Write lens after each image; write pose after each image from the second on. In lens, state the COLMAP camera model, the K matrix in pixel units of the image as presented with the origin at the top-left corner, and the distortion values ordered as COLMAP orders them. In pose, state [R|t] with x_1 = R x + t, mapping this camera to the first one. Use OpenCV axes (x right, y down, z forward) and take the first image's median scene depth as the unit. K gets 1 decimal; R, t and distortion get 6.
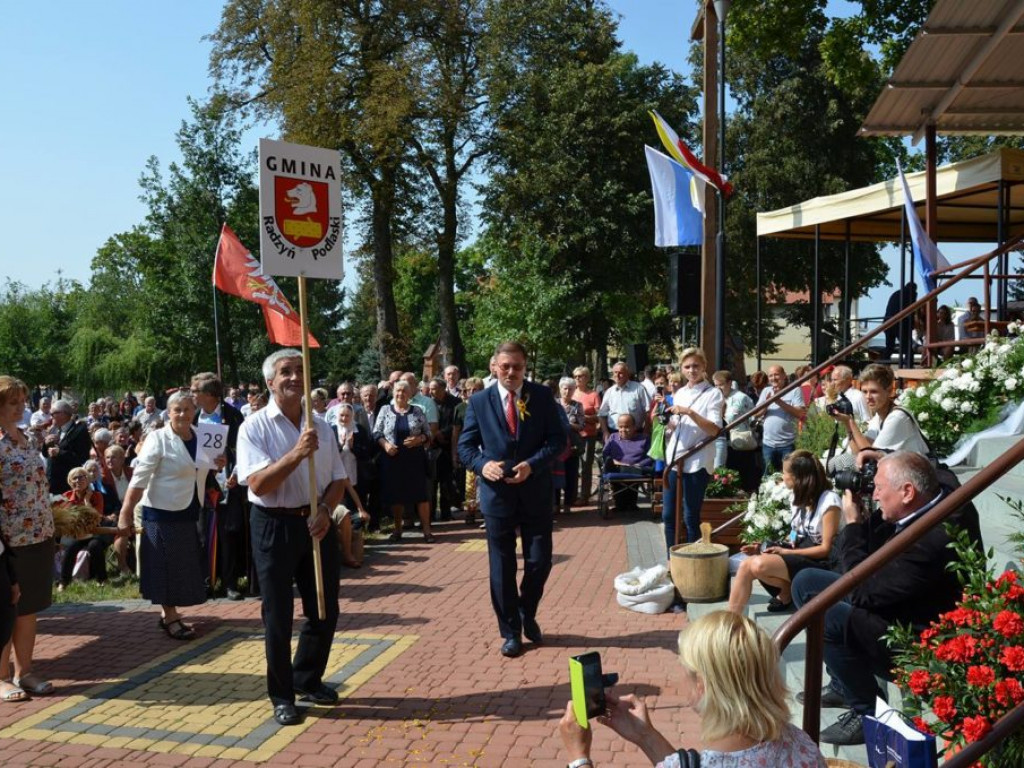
lens RADIAL K [[923.8, 0, 512.0], [0, 923.8, 384.0], [0, 0, 1]] dist [-0.158030, 0.134432]
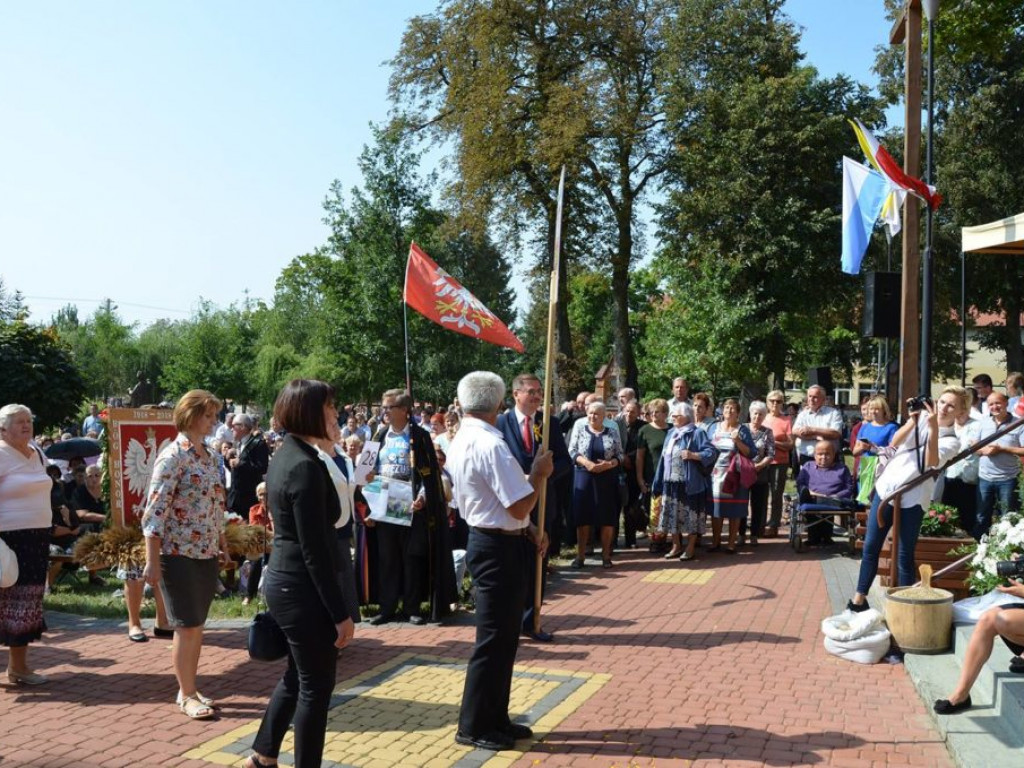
lens RADIAL K [[923.8, 0, 512.0], [0, 923.8, 384.0], [0, 0, 1]] dist [-0.158030, 0.134432]
pose [[0.983272, 0.013711, -0.181628, -0.006598], [-0.017793, 0.999624, -0.020860, -0.000327], [0.181274, 0.023742, 0.983146, 0.009878]]
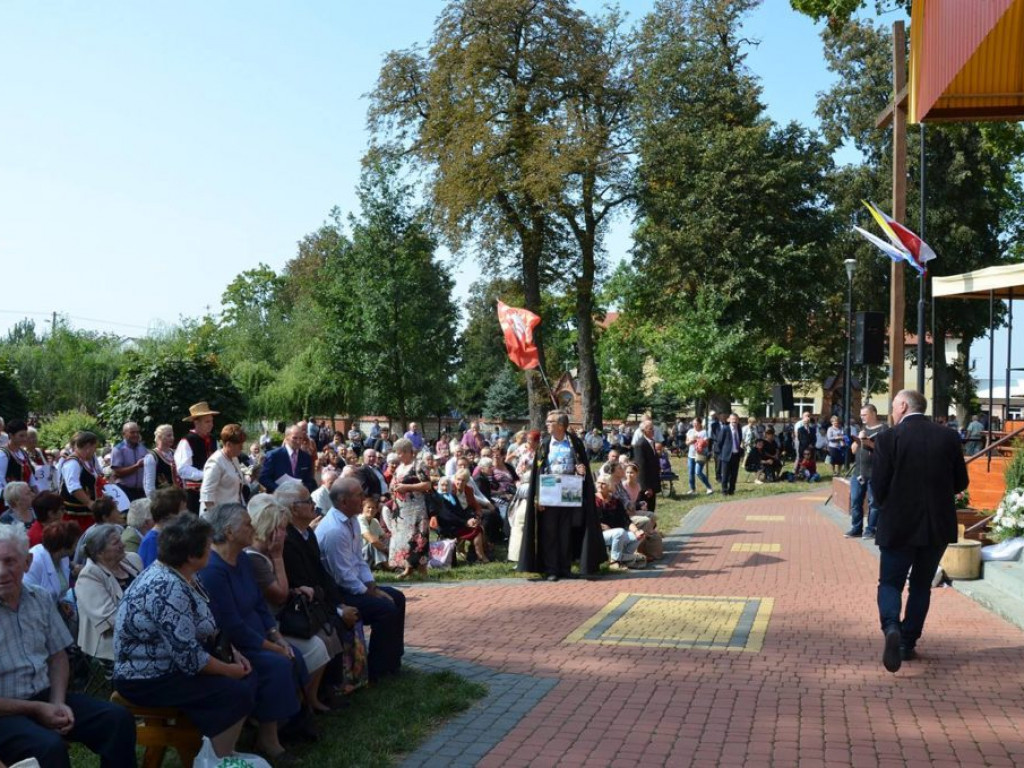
lens RADIAL K [[923.8, 0, 512.0], [0, 923.8, 384.0], [0, 0, 1]] dist [-0.158030, 0.134432]
pose [[0.995290, 0.013275, -0.096028, -0.067546], [-0.016893, 0.999174, -0.036965, 0.000370], [0.095458, 0.038413, 0.994692, -0.083087]]
